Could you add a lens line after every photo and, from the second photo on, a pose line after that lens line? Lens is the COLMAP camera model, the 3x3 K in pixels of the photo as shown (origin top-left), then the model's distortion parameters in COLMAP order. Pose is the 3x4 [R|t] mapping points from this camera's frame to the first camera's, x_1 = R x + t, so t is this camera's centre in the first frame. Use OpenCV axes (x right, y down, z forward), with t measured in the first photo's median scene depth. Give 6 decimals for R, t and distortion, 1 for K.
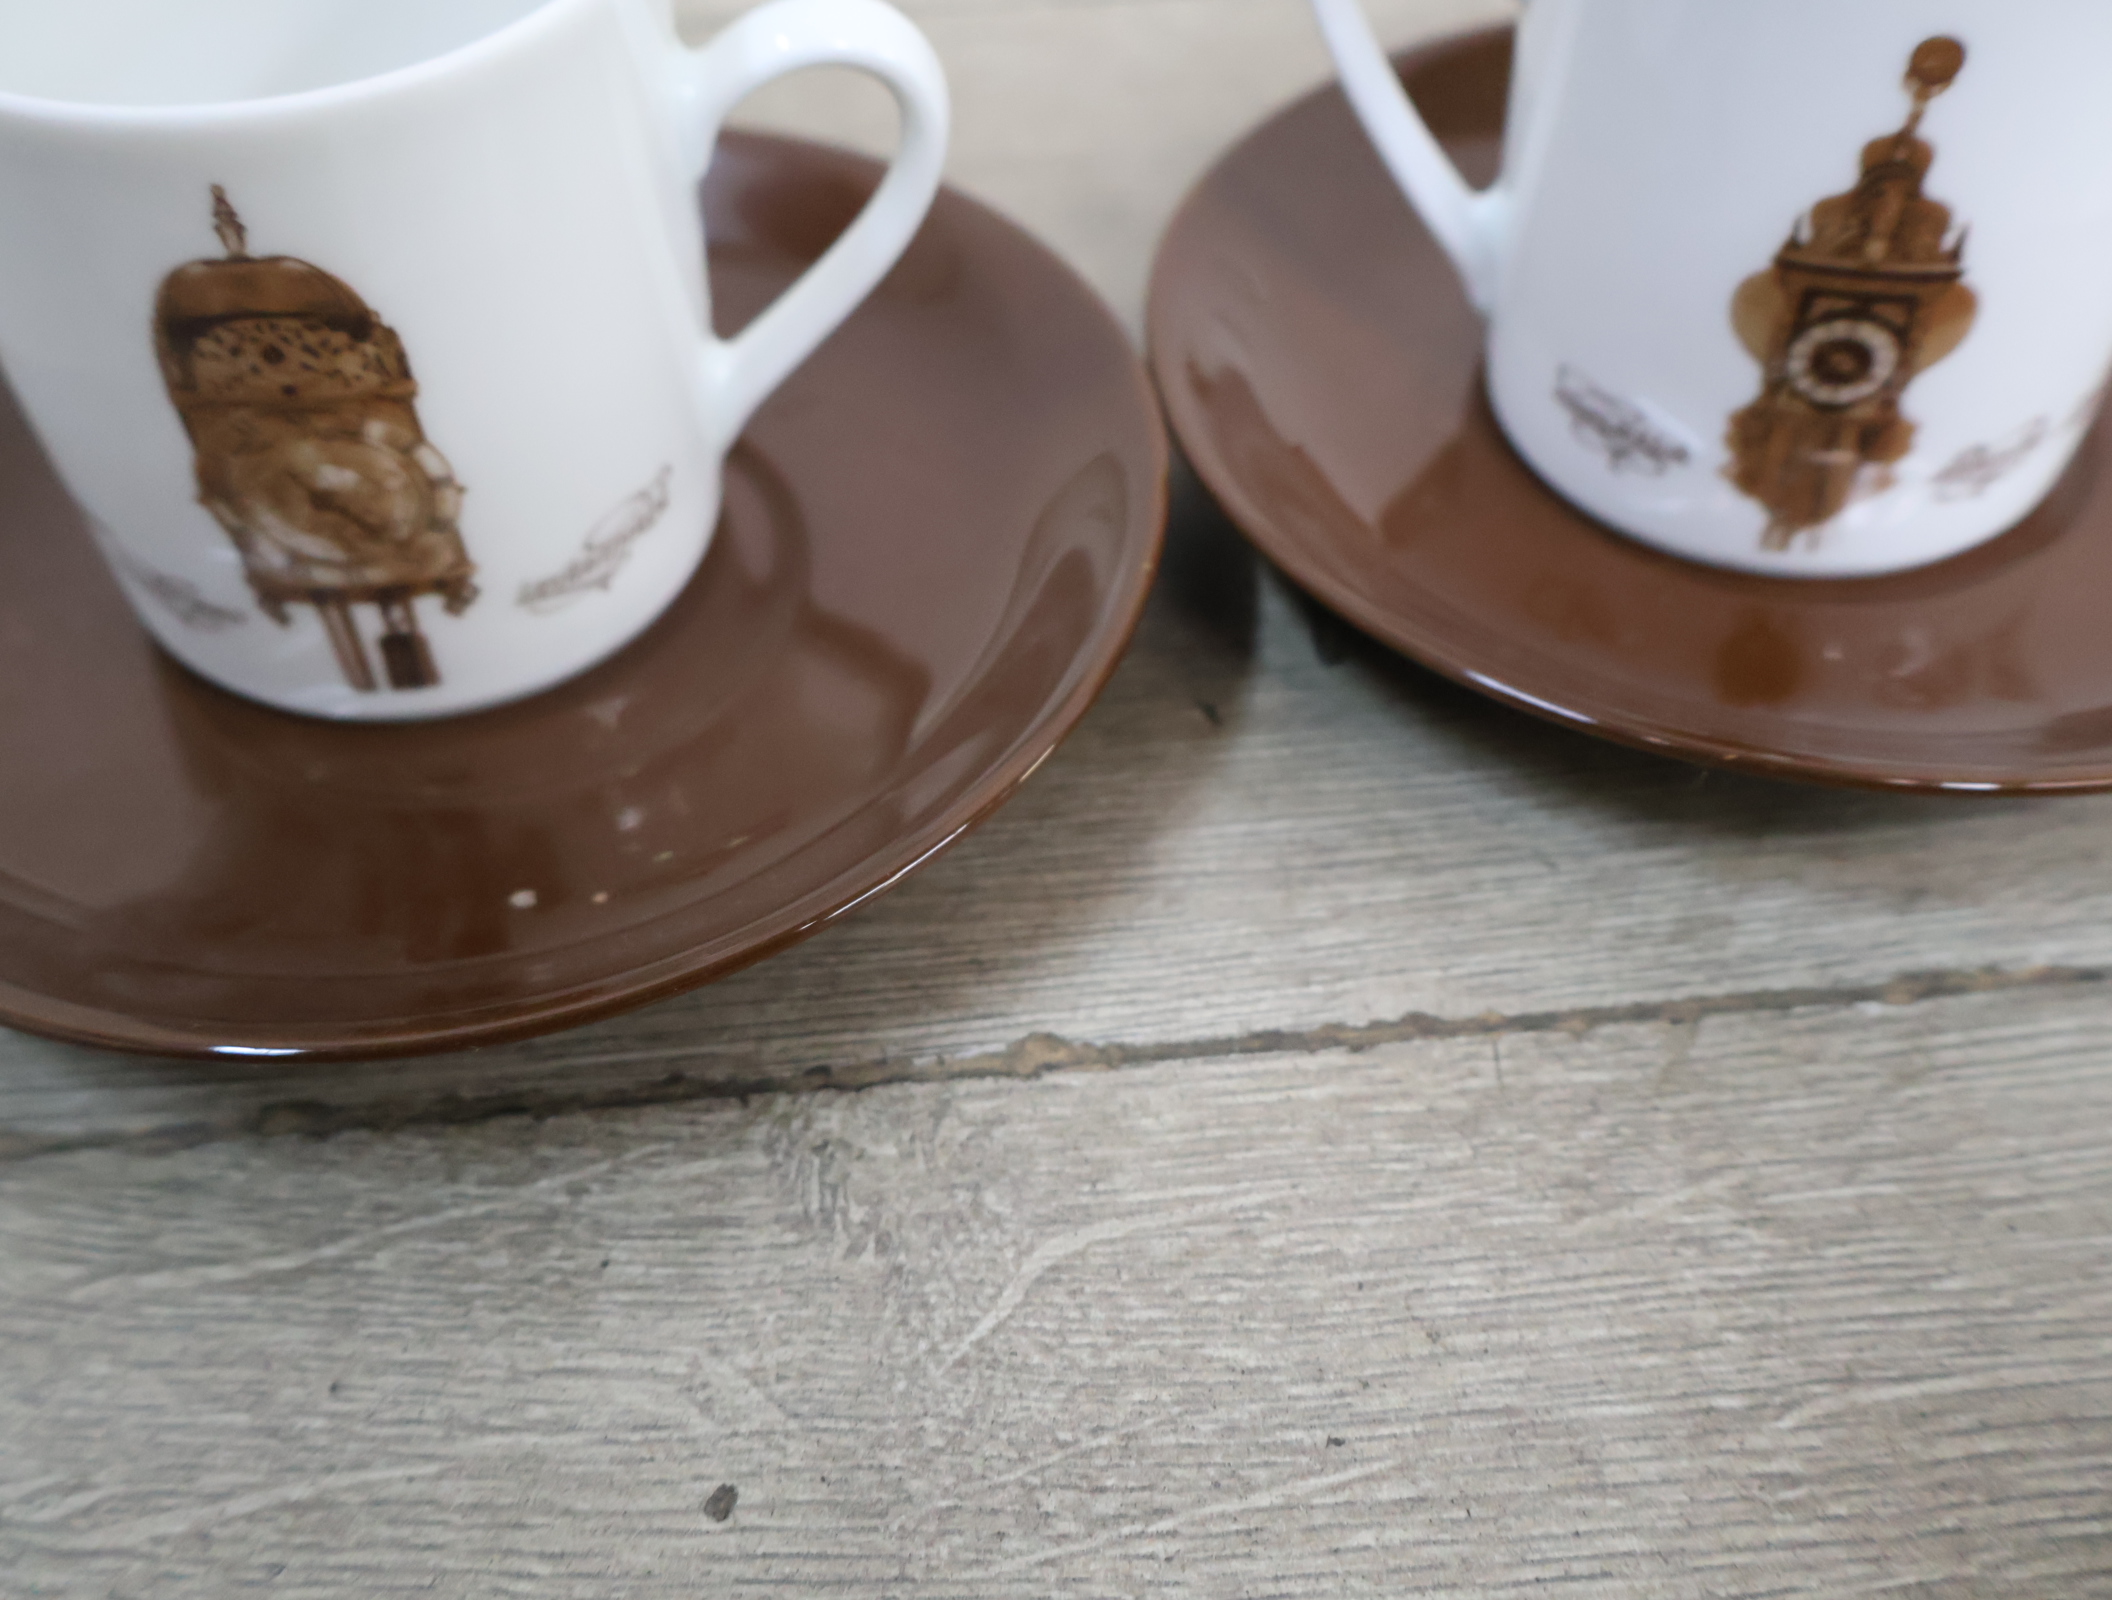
lens RADIAL K [[2053.2, 0, 1052.4], [0, 2053.2, 787.3], [0, 0, 1]] dist [0.002694, 0.000000]
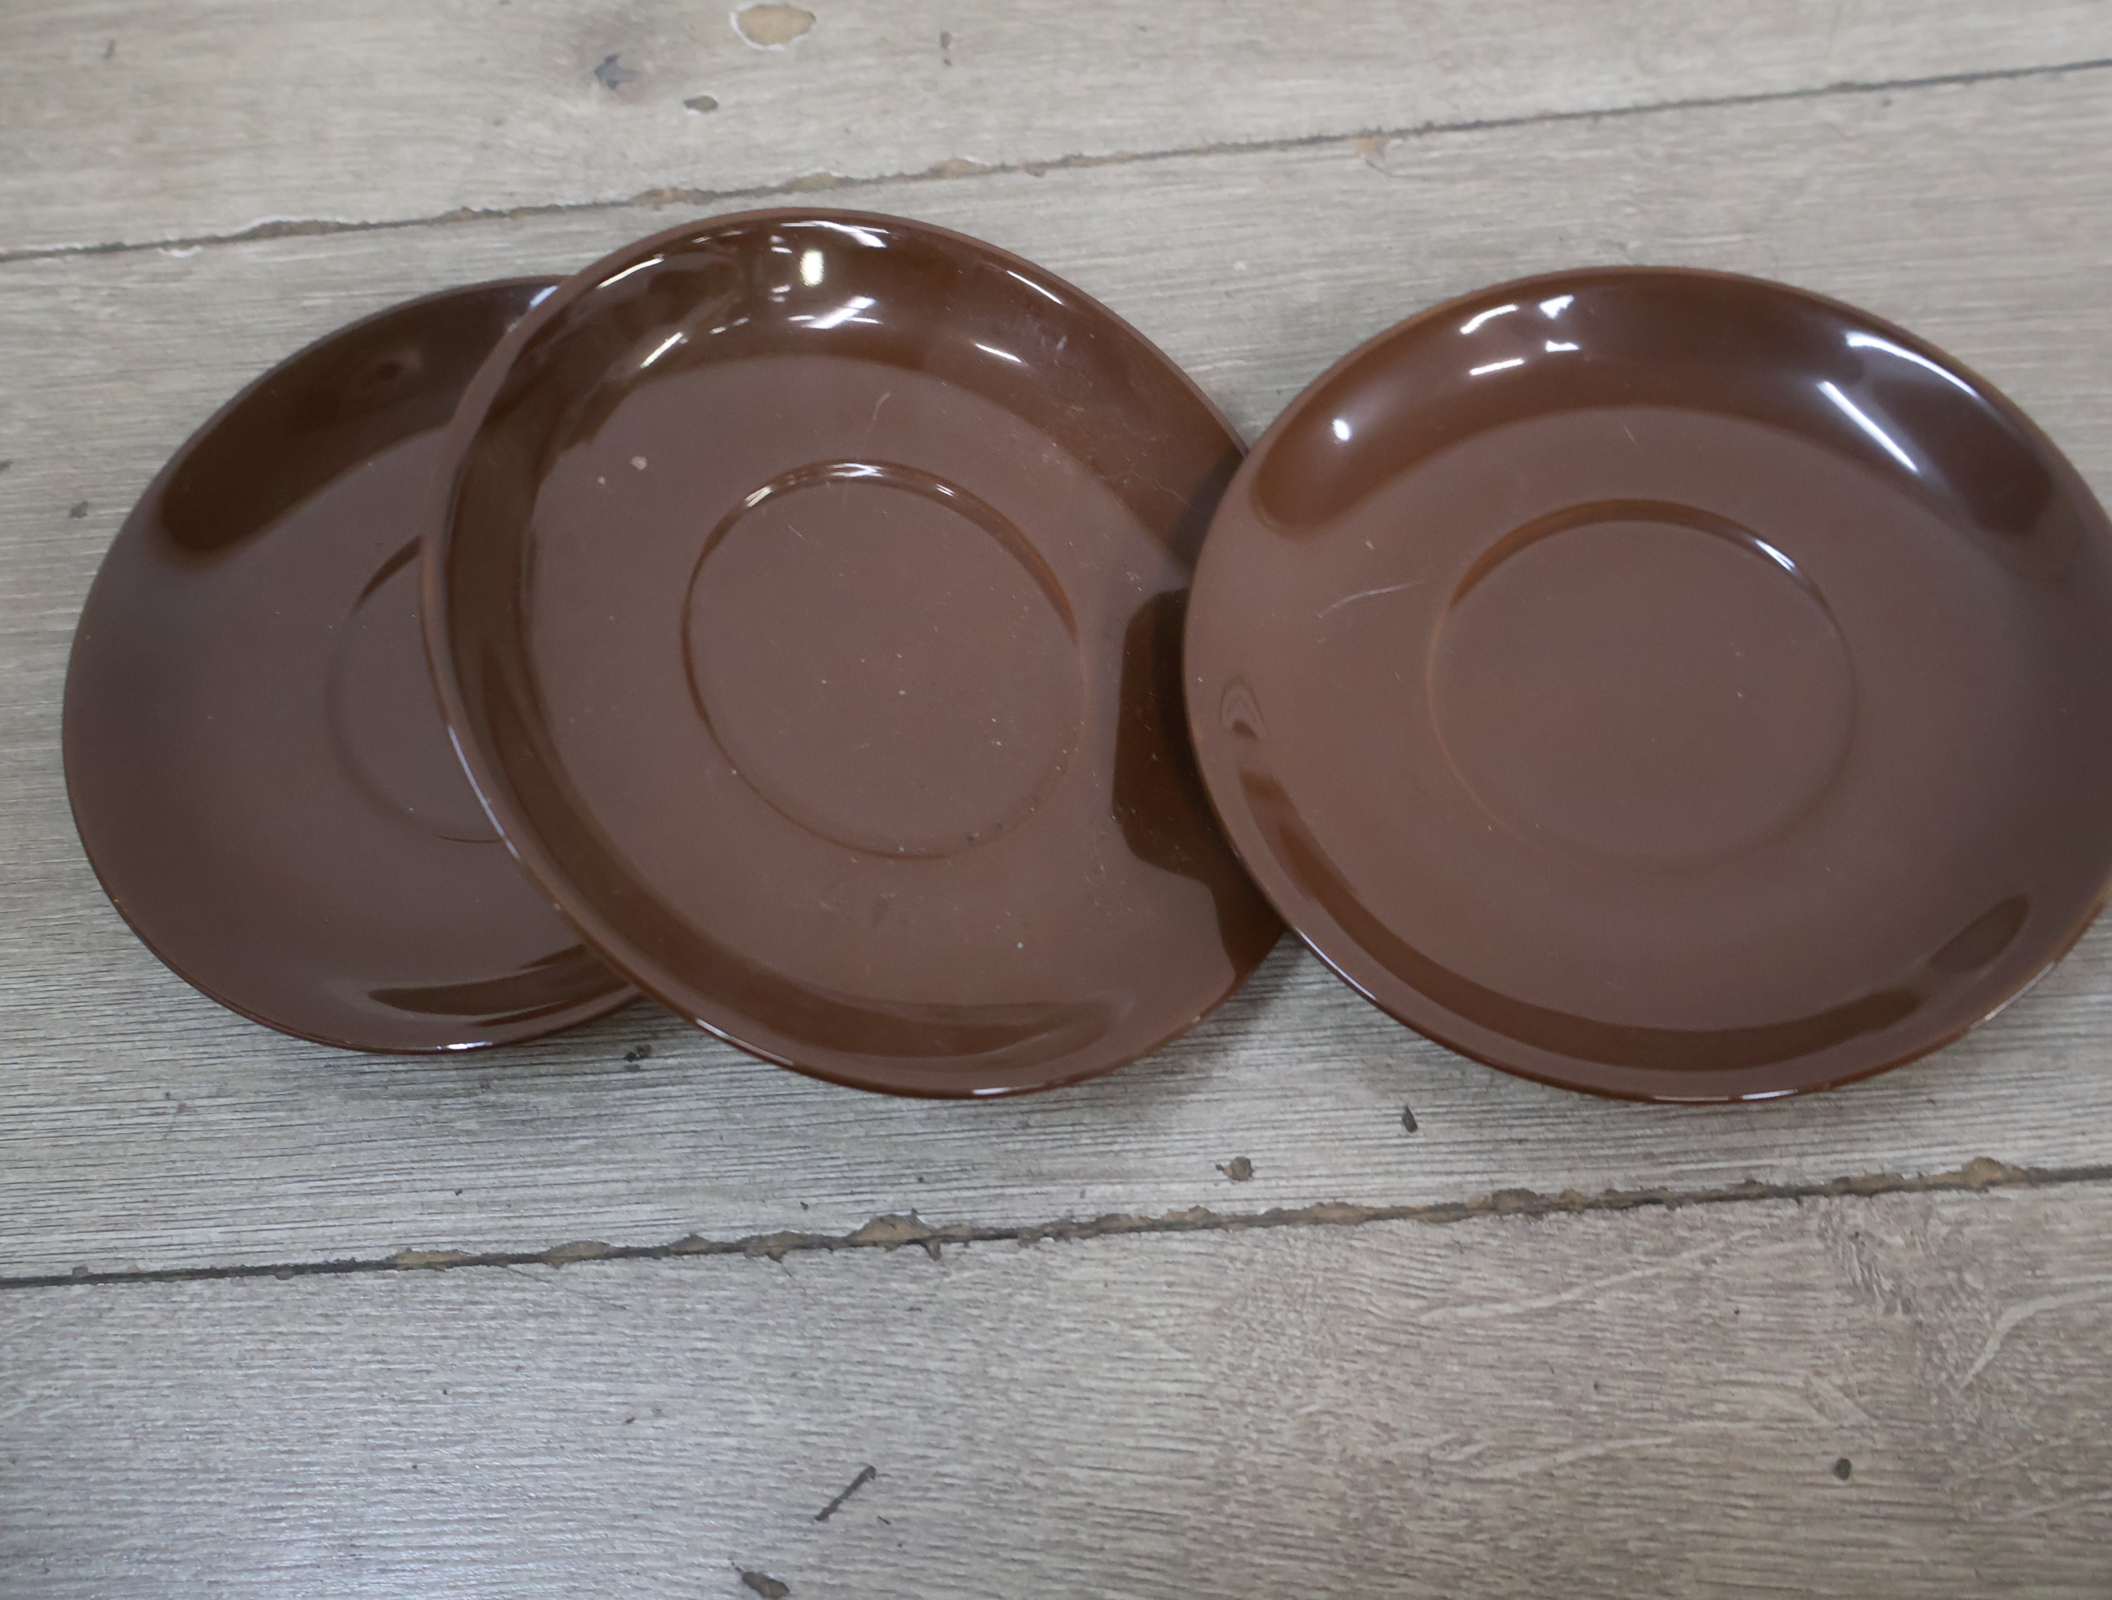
lens RADIAL K [[2053.2, 0, 1048.2], [0, 2053.2, 803.9], [0, 0, 1]] dist [0.002694, 0.000000]
pose [[0.996365, 0.013900, -0.084044, -0.658191], [0.013344, 0.948951, 0.315142, -0.717825], [0.084135, -0.315118, 0.945316, -0.522872]]
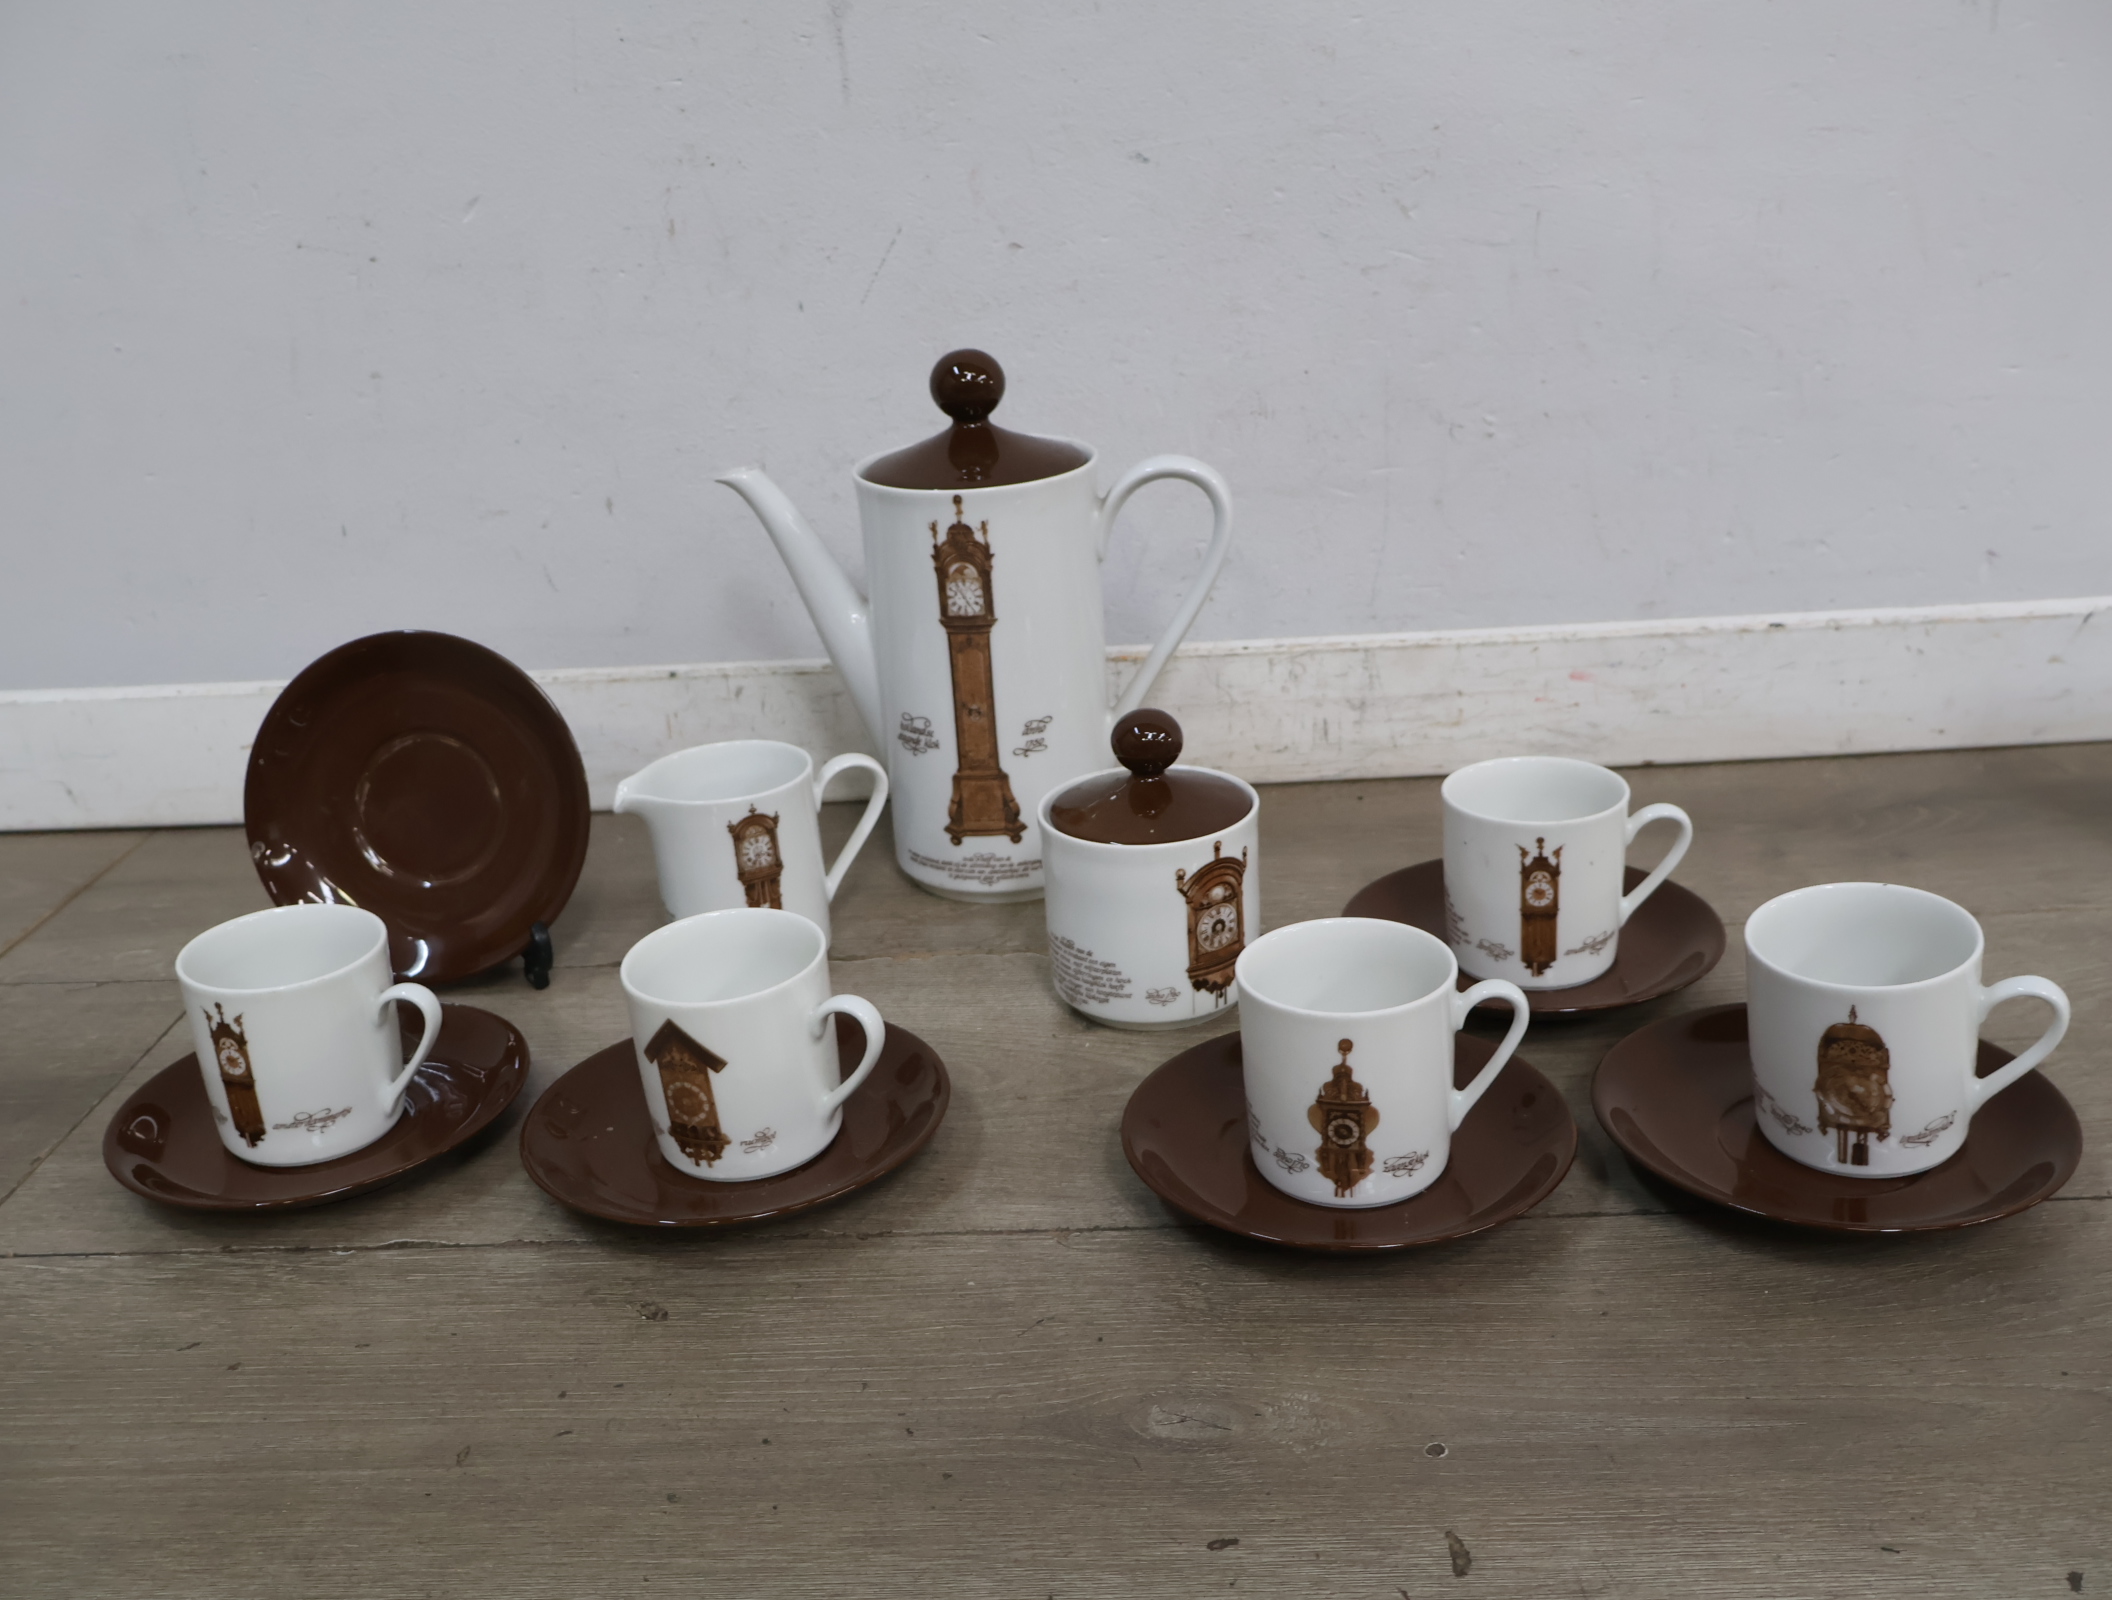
lens RADIAL K [[2053.2, 0, 1057.2], [0, 2053.2, 792.4], [0, 0, 1]] dist [0.002694, 0.000000]
pose [[0.991760, 0.015144, -0.127211, -0.036794], [-0.069223, 0.898892, -0.432667, 0.225726], [0.107796, 0.437908, 0.892534, -1.879993]]
